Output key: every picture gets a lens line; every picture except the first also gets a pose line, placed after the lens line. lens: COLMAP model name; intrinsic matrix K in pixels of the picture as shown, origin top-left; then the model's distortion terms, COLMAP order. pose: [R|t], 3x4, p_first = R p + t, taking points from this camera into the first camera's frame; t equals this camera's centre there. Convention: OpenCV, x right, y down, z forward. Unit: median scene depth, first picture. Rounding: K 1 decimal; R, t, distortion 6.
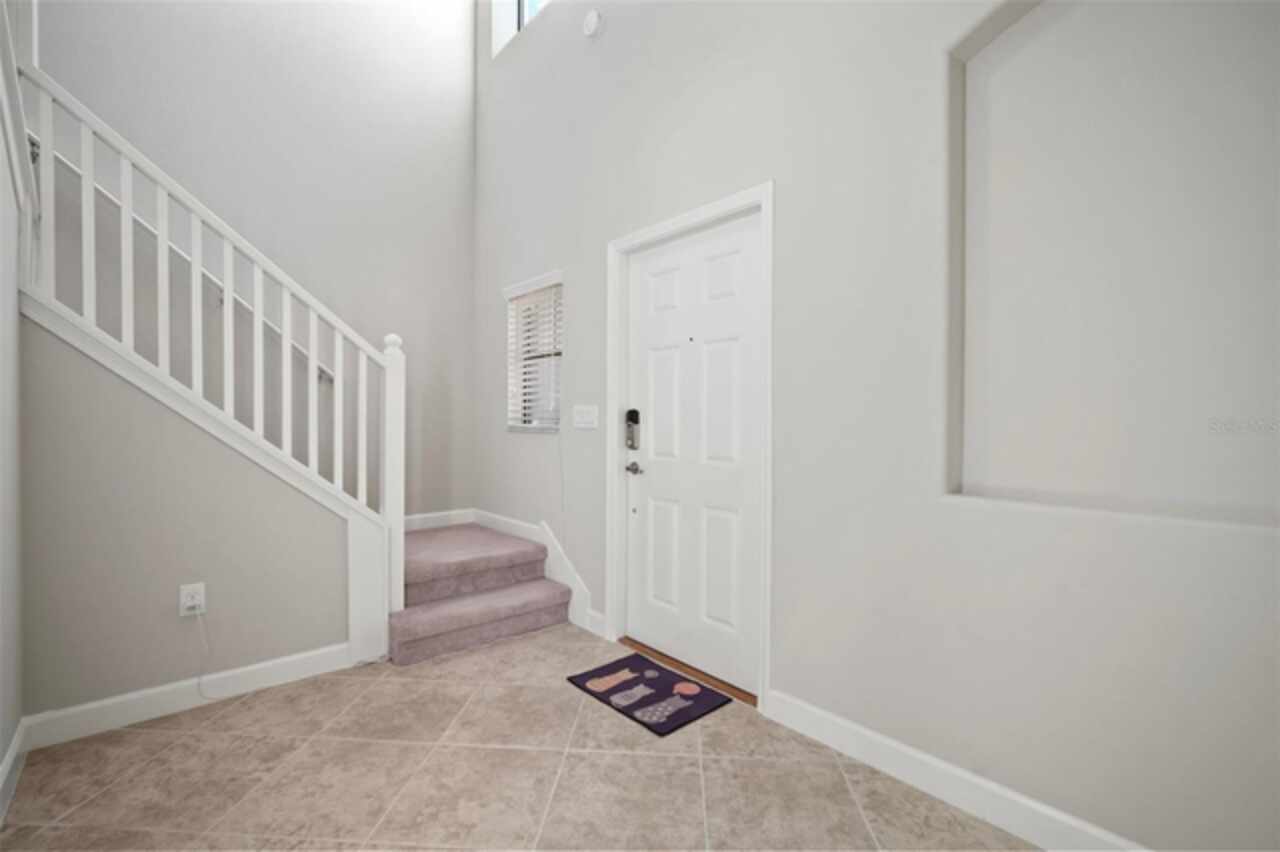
lens RADIAL K [[556.1, 0, 638.9], [0, 556.1, 427.8], [0, 0, 1]] dist [-0.003678, 0.000302]
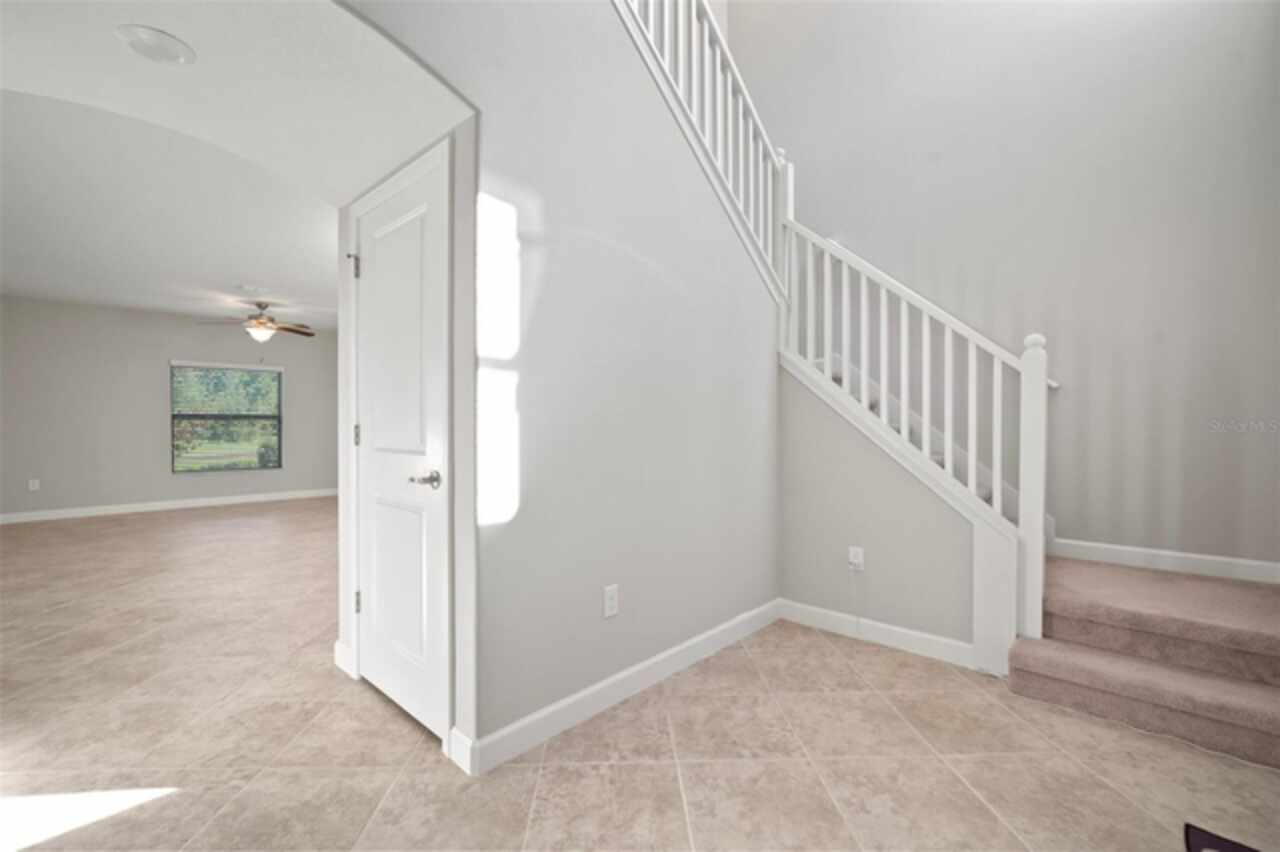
lens RADIAL K [[556.1, 0, 638.9], [0, 556.1, 427.8], [0, 0, 1]] dist [-0.003678, 0.000302]
pose [[0.104259, 0.001130, -0.994549, 0.459470], [-0.015892, 0.999874, -0.000530, -0.003679], [0.994423, 0.015861, 0.104264, 0.291871]]
